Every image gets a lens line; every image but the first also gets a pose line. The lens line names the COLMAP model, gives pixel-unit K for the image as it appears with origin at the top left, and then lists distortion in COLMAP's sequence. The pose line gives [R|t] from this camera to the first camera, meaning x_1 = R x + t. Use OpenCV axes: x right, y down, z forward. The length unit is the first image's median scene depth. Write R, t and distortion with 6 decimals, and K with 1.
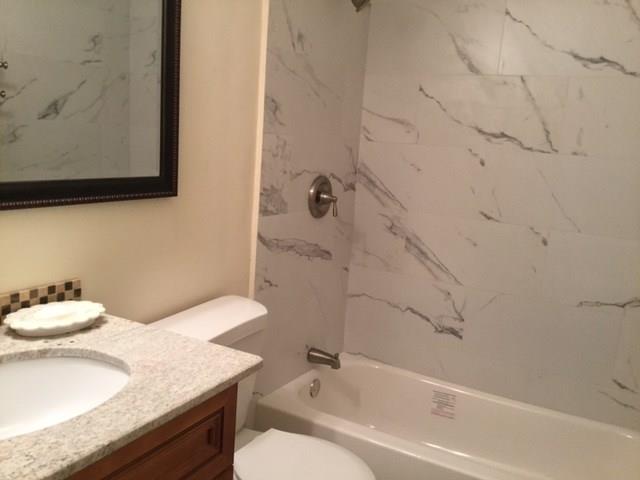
lens RADIAL K [[581.5, 0, 319.8], [0, 581.5, 237.9], [0, 0, 1]] dist [0.120220, -0.247809]
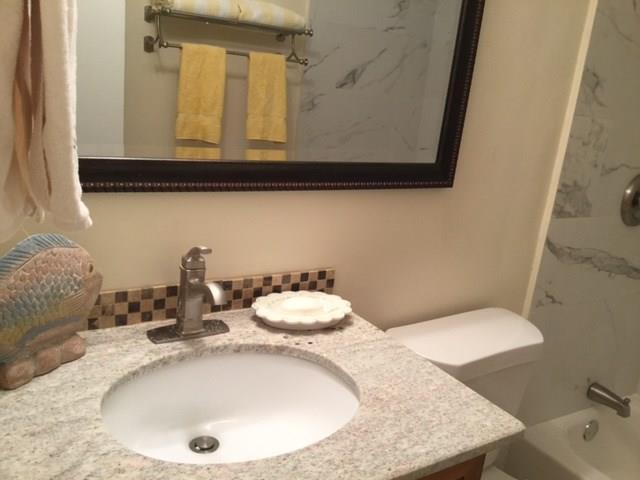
lens RADIAL K [[581.5, 0, 319.8], [0, 581.5, 237.9], [0, 0, 1]] dist [0.120220, -0.247809]
pose [[0.880246, 0.152018, -0.449508, -0.022754], [-0.128255, 0.988257, 0.083061, -0.054301], [0.456856, -0.015463, 0.889406, 0.180601]]
